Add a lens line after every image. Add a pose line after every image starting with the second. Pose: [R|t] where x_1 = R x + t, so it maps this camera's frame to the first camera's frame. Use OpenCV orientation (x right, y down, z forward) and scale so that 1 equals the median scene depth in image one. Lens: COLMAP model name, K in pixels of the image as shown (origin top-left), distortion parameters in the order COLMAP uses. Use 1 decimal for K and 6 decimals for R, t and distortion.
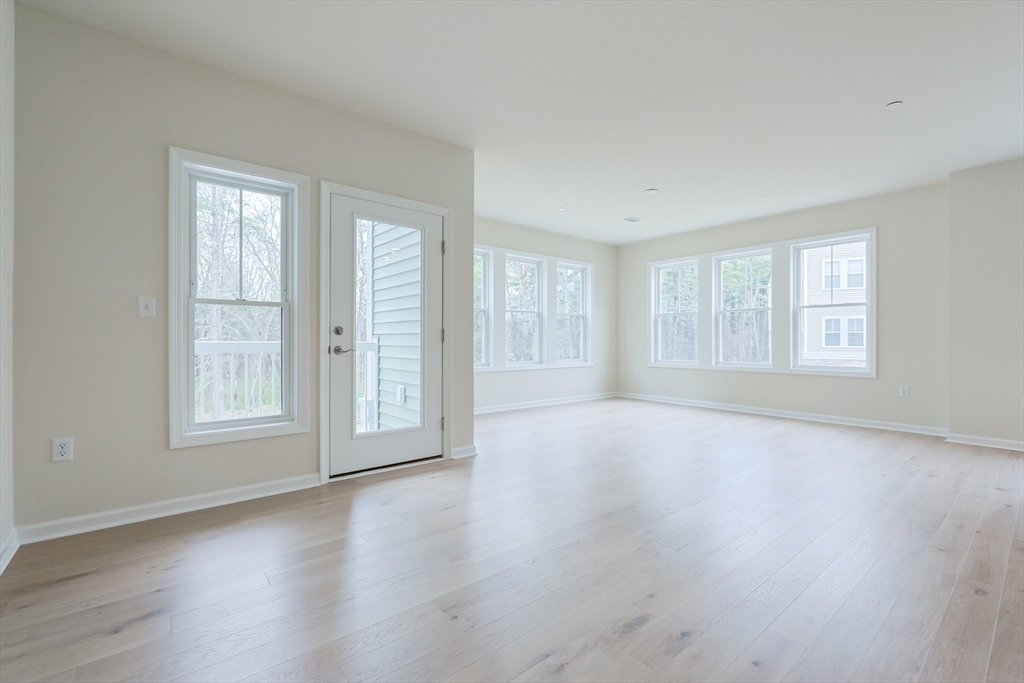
lens RADIAL K [[440.7, 0, 517.7], [0, 440.7, 341.3], [0, 0, 1]] dist [0.031964, -0.000313]
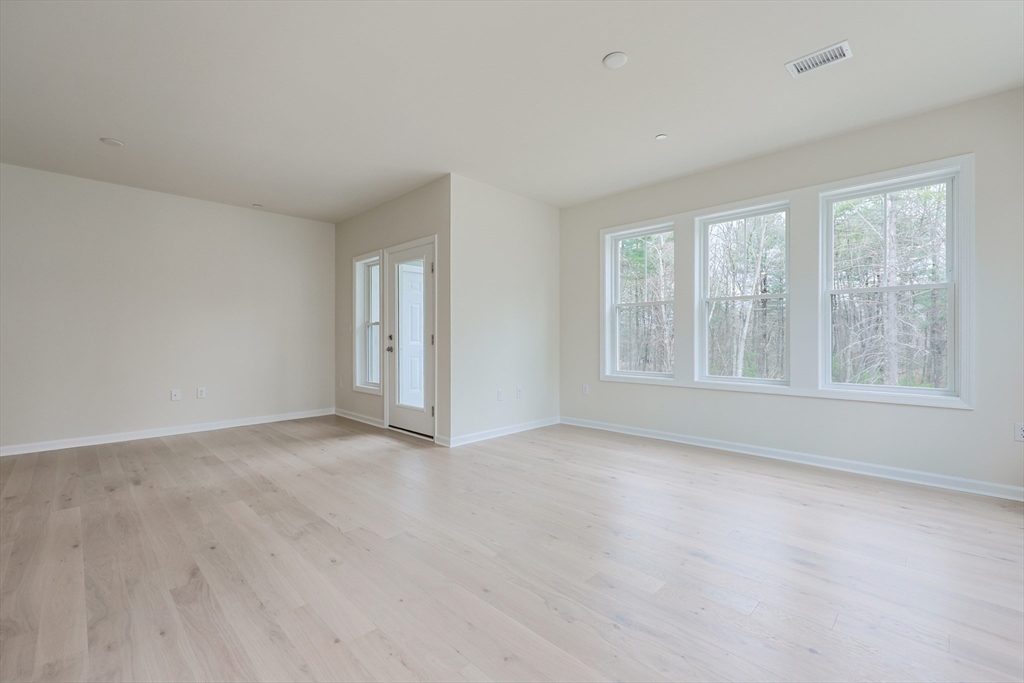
lens RADIAL K [[440.7, 0, 491.8], [0, 440.7, 339.2], [0, 0, 1]] dist [0.031964, -0.000313]
pose [[0.072749, 0.002971, -0.997346, 0.544532], [0.003977, 0.999987, 0.003269, -0.009053], [0.997342, -0.004204, 0.072736, 0.548419]]
